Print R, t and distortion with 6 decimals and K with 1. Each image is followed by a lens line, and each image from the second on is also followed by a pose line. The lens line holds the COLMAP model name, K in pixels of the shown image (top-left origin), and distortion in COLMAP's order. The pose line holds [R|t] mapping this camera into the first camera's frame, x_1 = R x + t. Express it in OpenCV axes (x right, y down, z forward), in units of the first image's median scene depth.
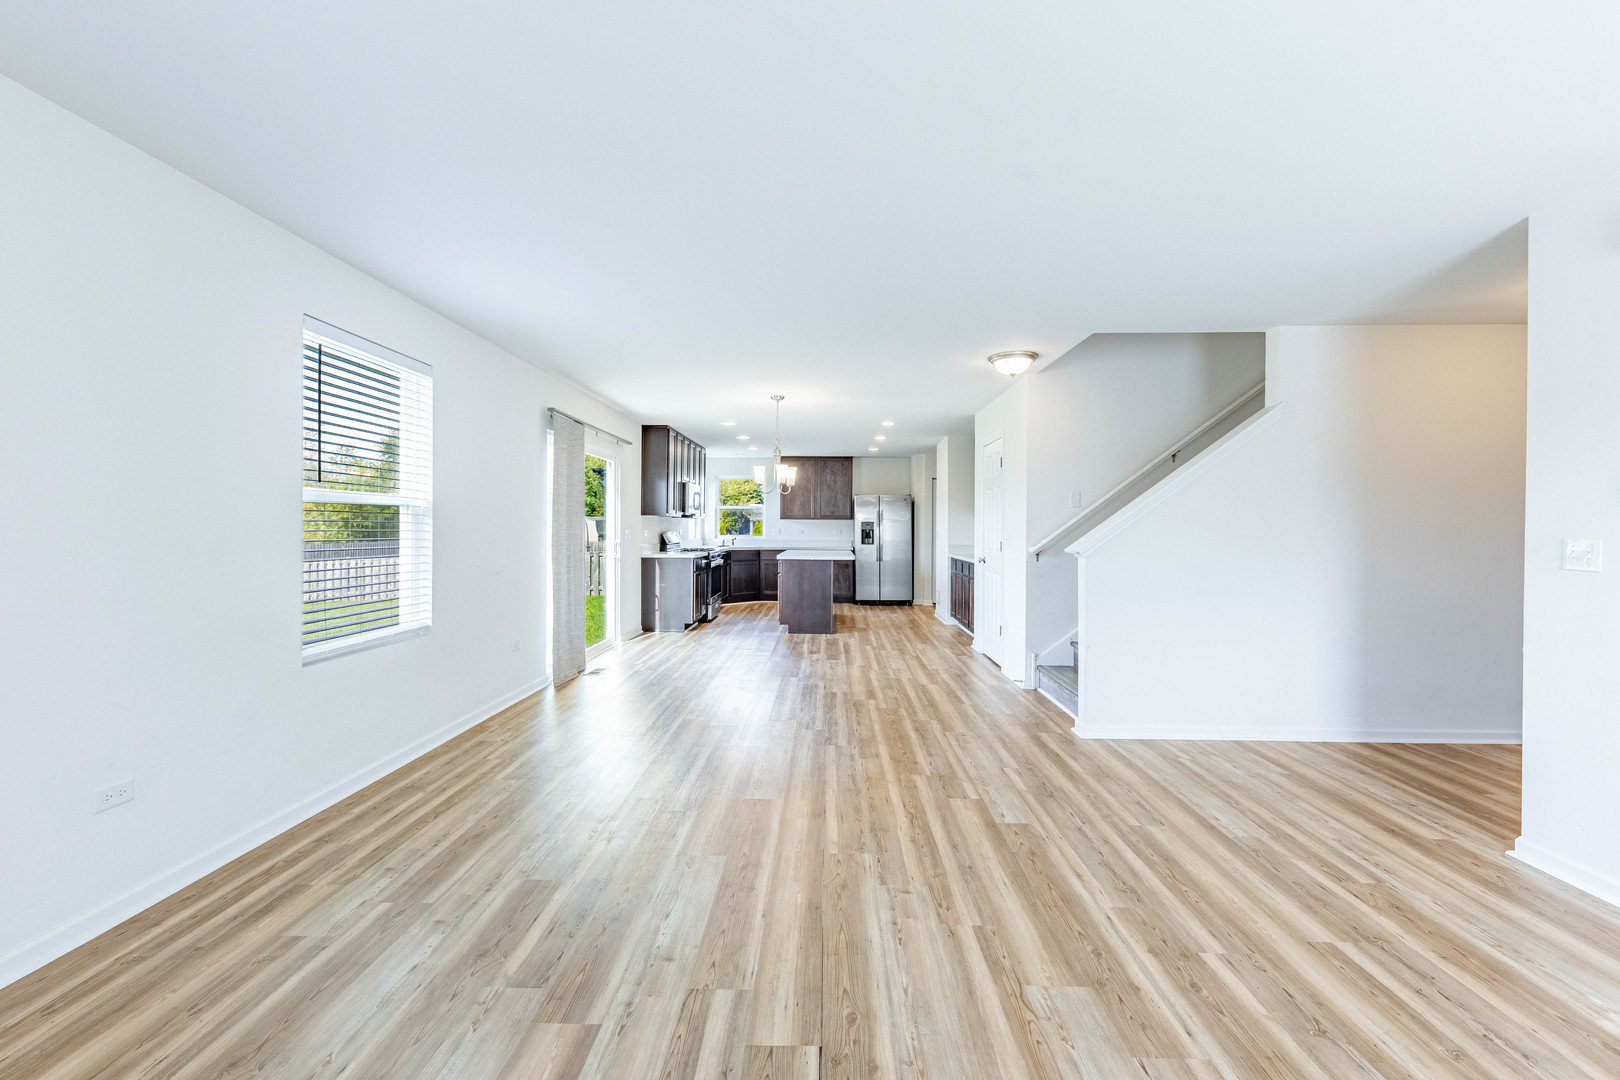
lens RADIAL K [[678.4, 0, 816.5], [0, 678.4, 525.1], [0, 0, 1]] dist [0.010581, -0.002164]
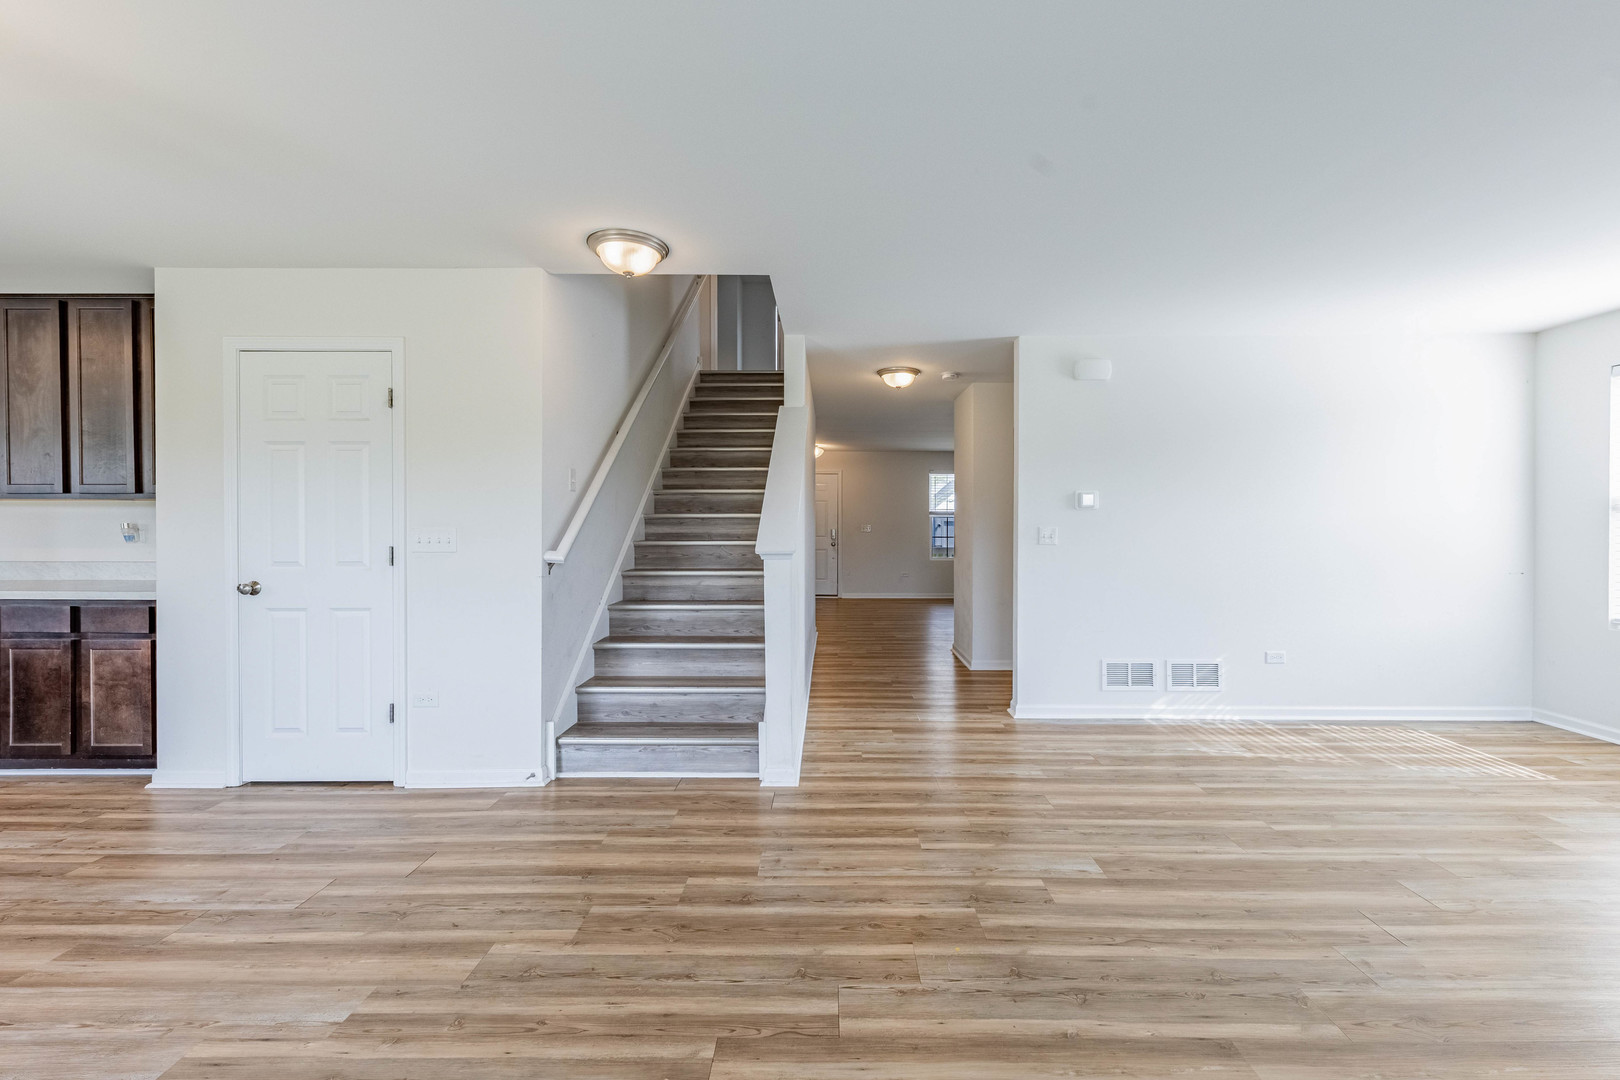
lens RADIAL K [[678.4, 0, 823.2], [0, 678.4, 528.1], [0, 0, 1]] dist [0.010581, -0.002164]
pose [[-0.050110, -0.003633, 0.998737, -0.377625], [-0.011901, 0.999925, 0.003041, 0.014474], [-0.998673, -0.011734, -0.050149, 0.984871]]
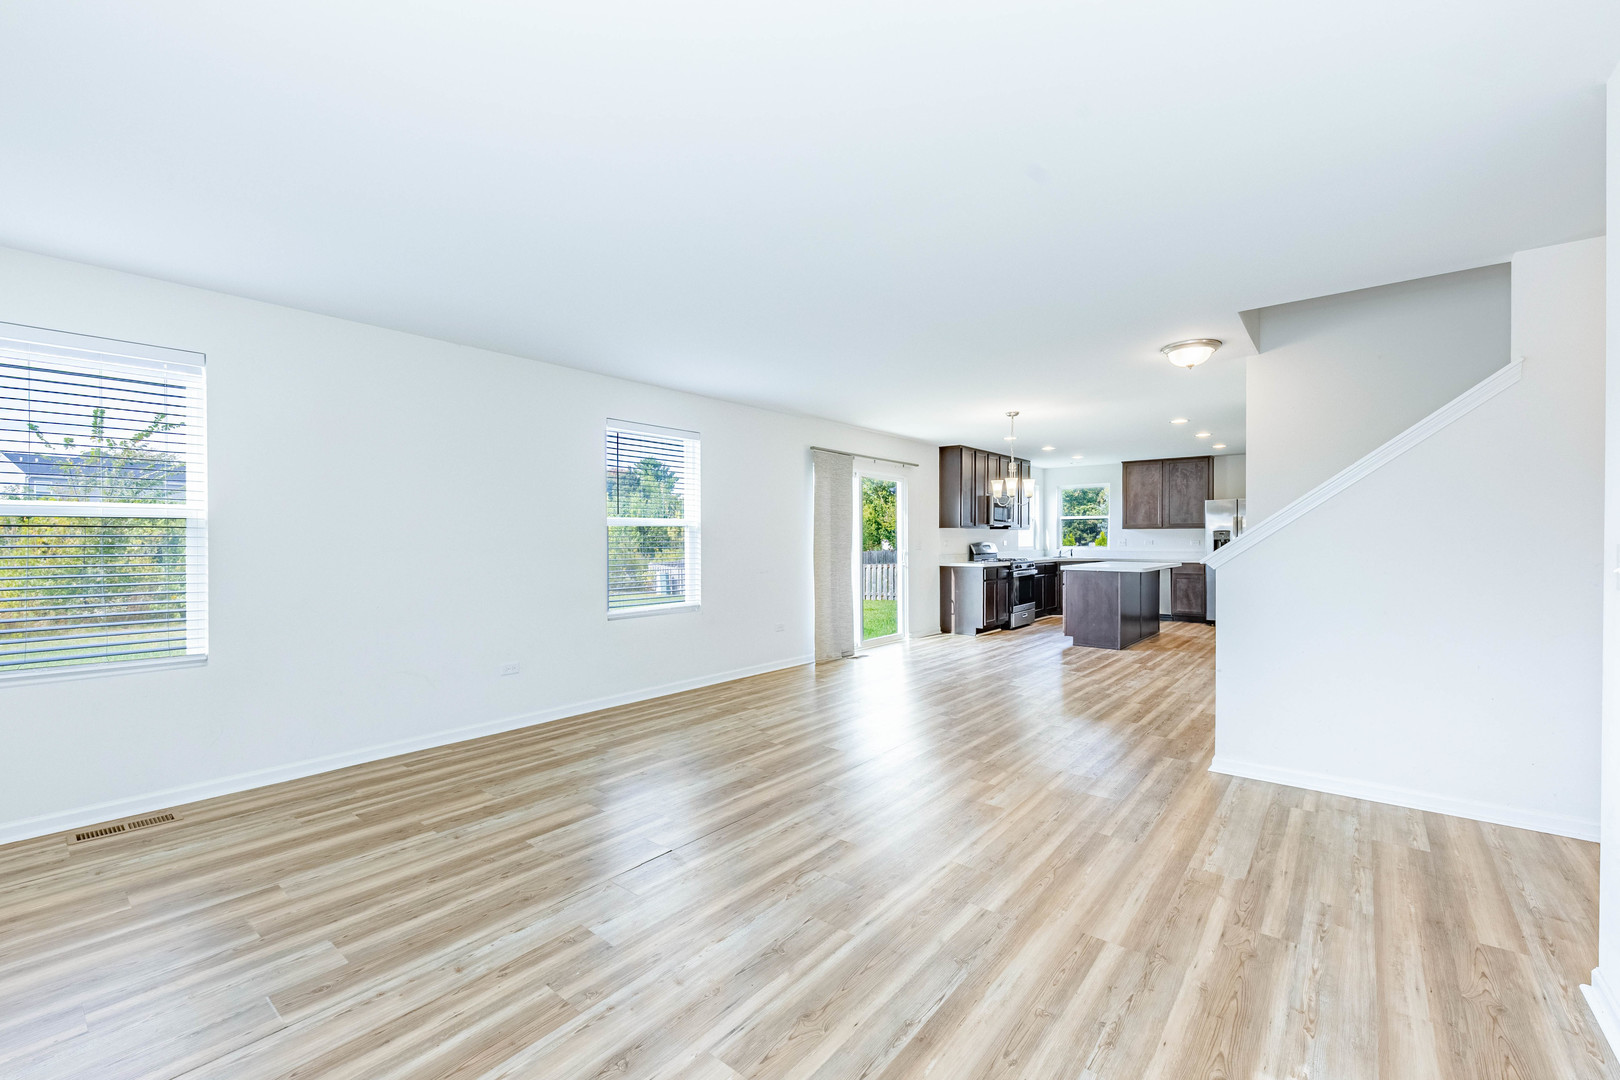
lens RADIAL K [[678.4, 0, 799.7], [0, 678.4, 551.3], [0, 0, 1]] dist [0.010581, -0.002164]
pose [[0.782477, 0.004272, -0.622665, 0.519086], [0.008972, 0.999795, 0.018134, 0.002579], [0.622615, -0.019776, 0.782279, -0.036179]]
